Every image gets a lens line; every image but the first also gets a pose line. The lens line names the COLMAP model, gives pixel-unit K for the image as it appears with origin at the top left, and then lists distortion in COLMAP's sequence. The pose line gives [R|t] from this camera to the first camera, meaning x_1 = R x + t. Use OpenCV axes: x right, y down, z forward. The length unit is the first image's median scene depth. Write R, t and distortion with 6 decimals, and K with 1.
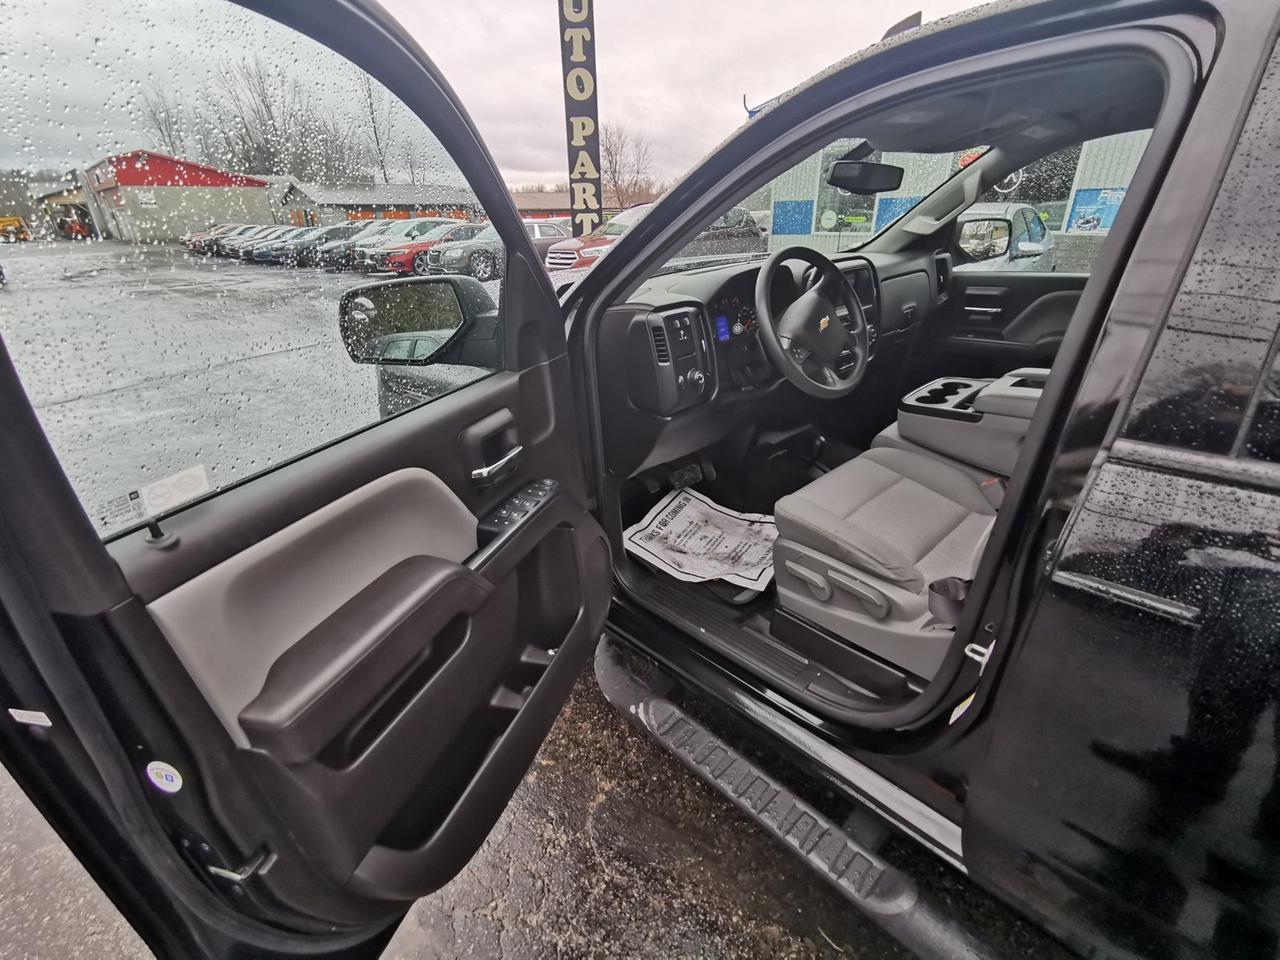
lens RADIAL K [[588.2, 0, 636.2], [0, 588.2, 480.0], [0, 0, 1]] dist [0.018467, -0.011433]
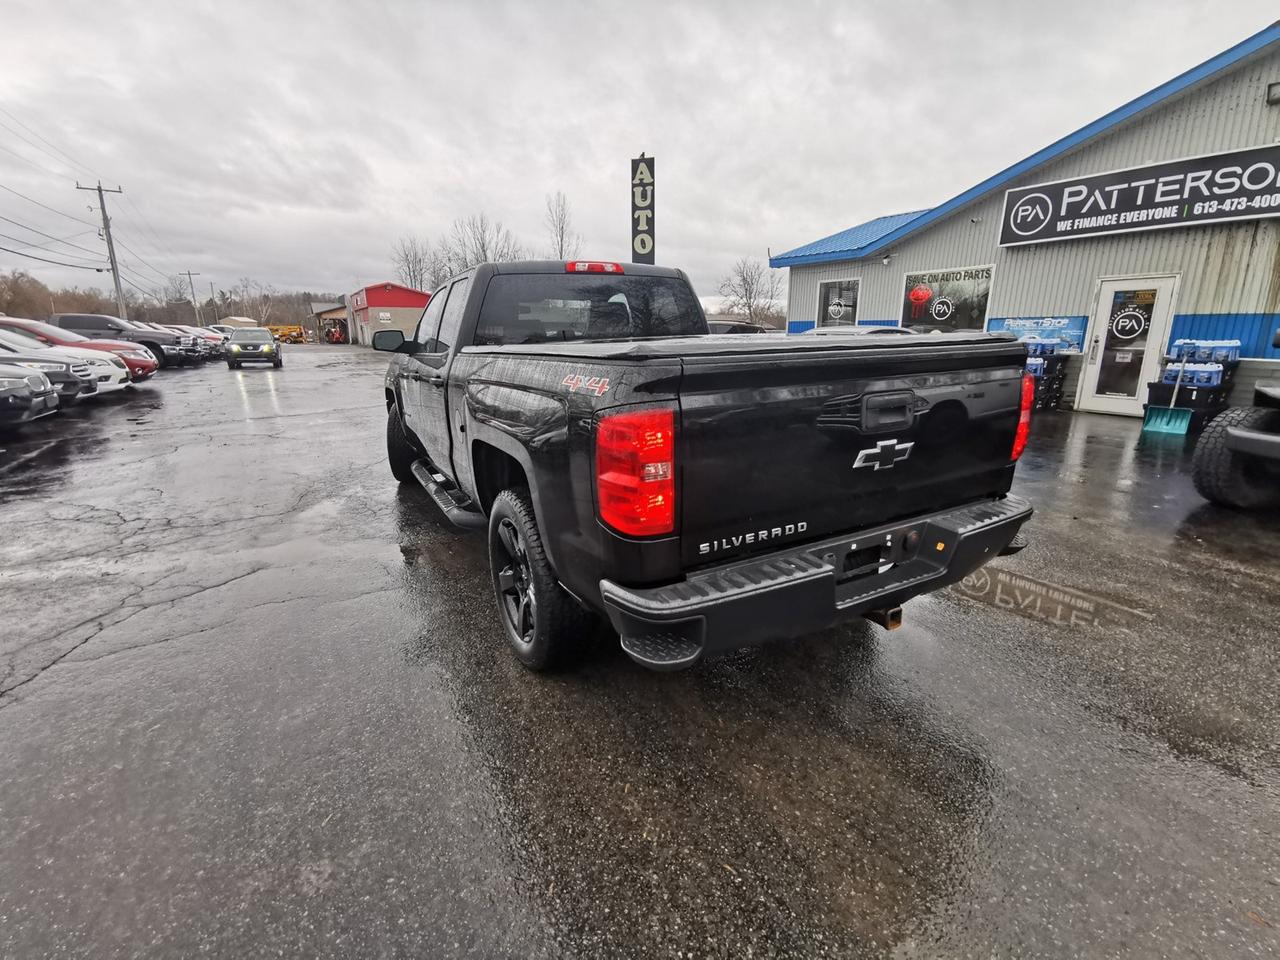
lens RADIAL K [[588.2, 0, 626.2], [0, 588.2, 481.3], [0, 0, 1]] dist [0.018467, -0.011433]
pose [[0.961507, 0.085673, -0.261083, 1.505056], [-0.130723, 0.978361, -0.160376, 0.638007], [0.241693, 0.188332, 0.951901, -1.323843]]
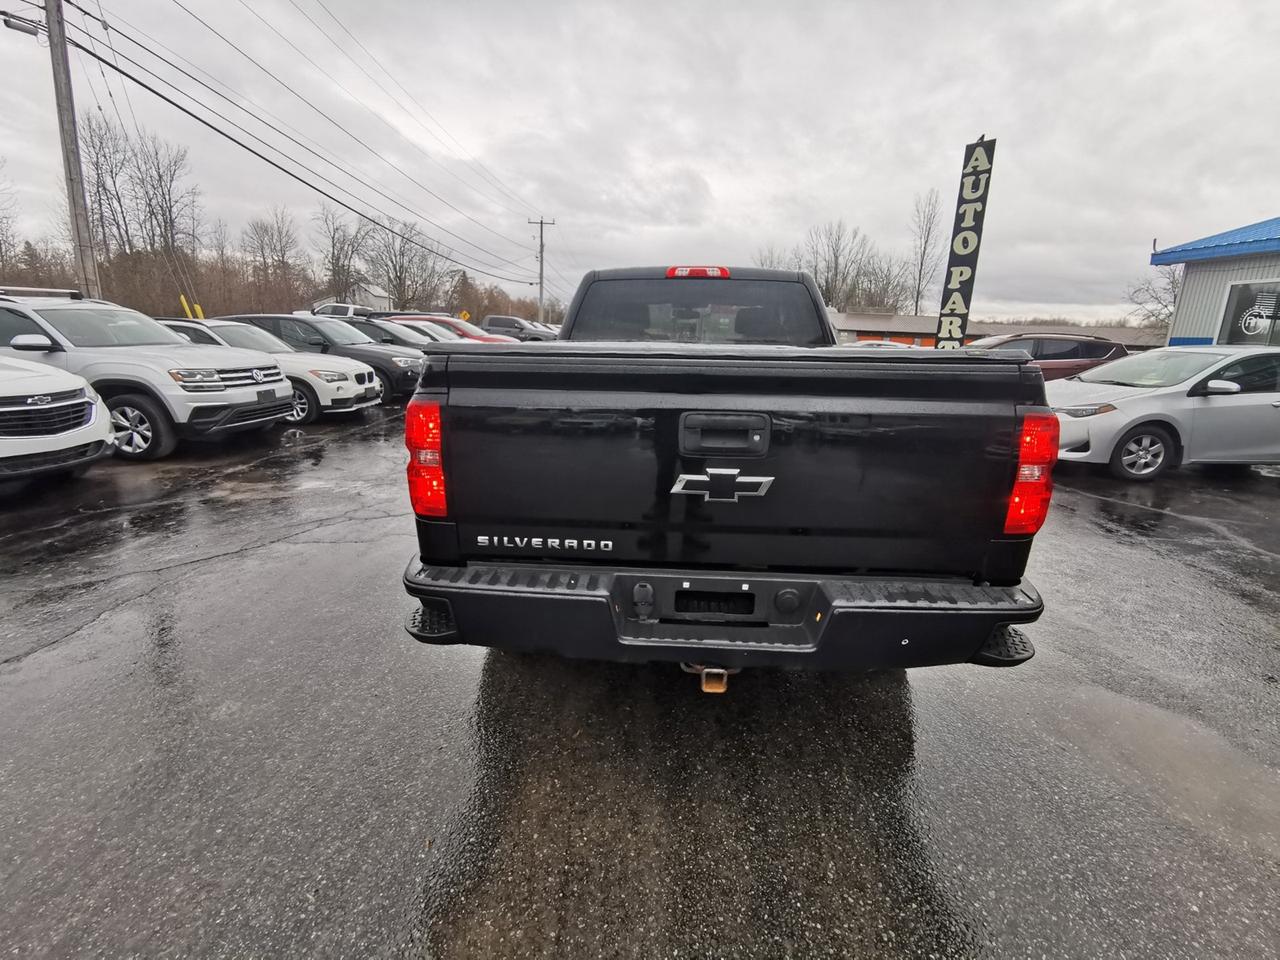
lens RADIAL K [[588.2, 0, 639.5], [0, 588.2, 482.1], [0, 0, 1]] dist [0.018467, -0.011433]
pose [[0.668266, 0.221613, -0.710146, 2.288403], [-0.350673, 0.935728, -0.037983, 0.414937], [0.656086, 0.274411, 0.703029, -0.887893]]
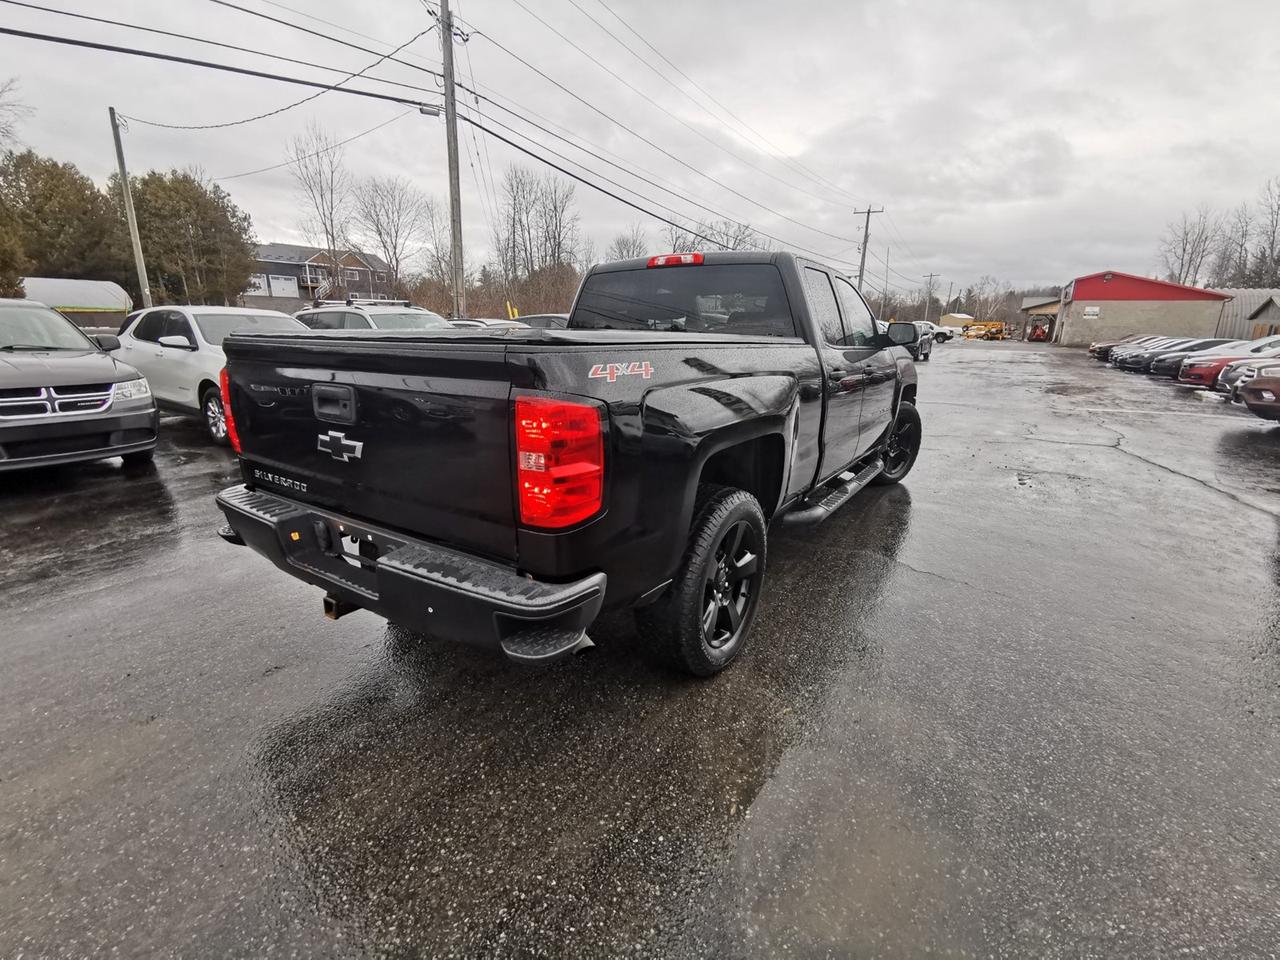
lens RADIAL K [[588.2, 0, 656.7], [0, 588.2, 482.4], [0, 0, 1]] dist [0.018467, -0.011433]
pose [[0.206642, 0.281462, -0.937058, 2.930798], [-0.431128, 0.885932, 0.171033, -0.071852], [0.878310, 0.368650, 0.304417, 0.110786]]
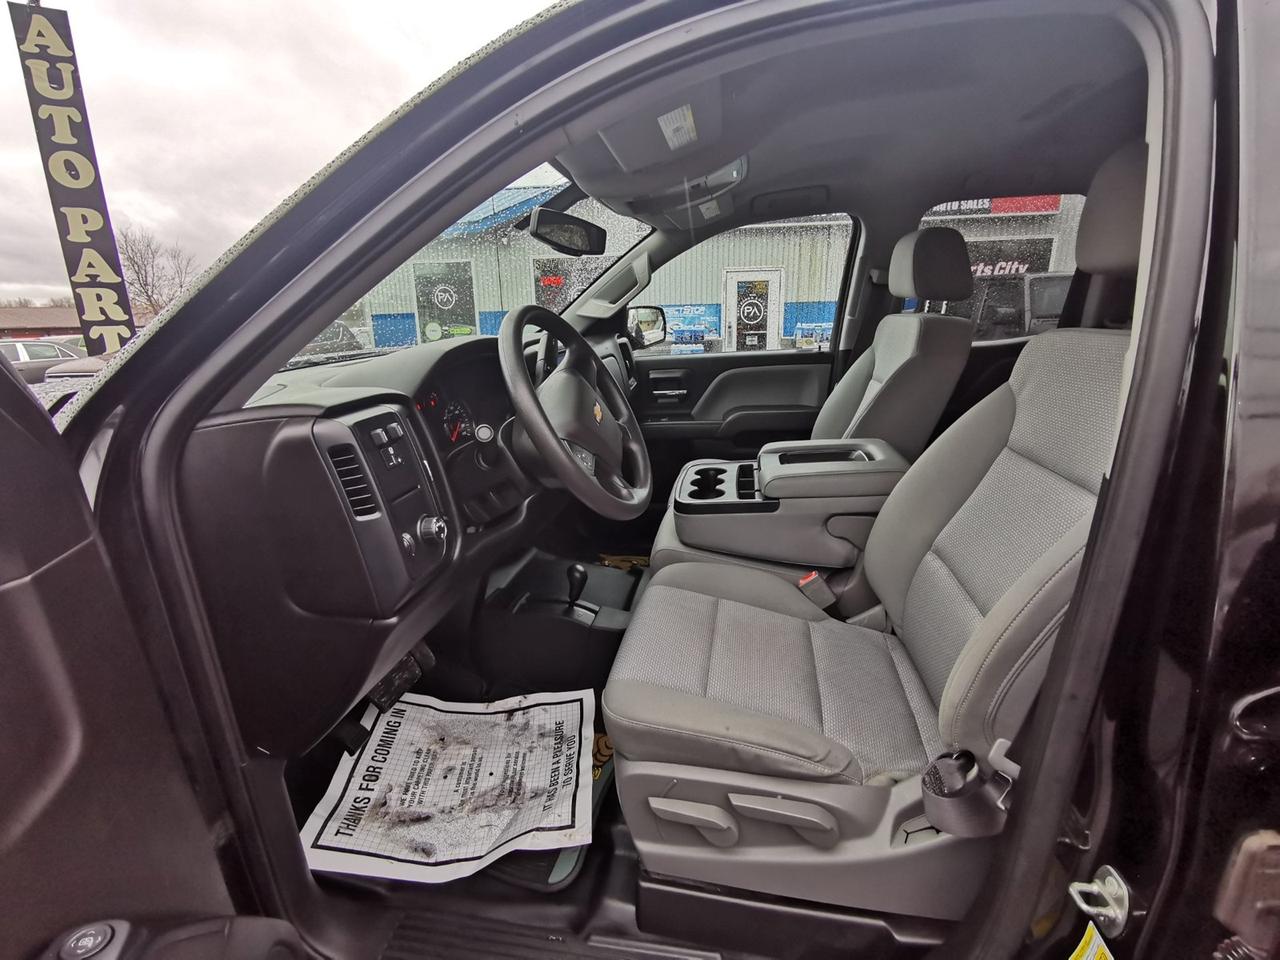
lens RADIAL K [[588.2, 0, 638.6], [0, 588.2, 475.0], [0, 0, 1]] dist [0.018467, -0.011433]
pose [[0.802072, -0.150226, 0.578024, -0.035176], [0.253989, 0.961763, -0.102479, -0.086673], [-0.540527, 0.229007, 0.809559, 0.332983]]
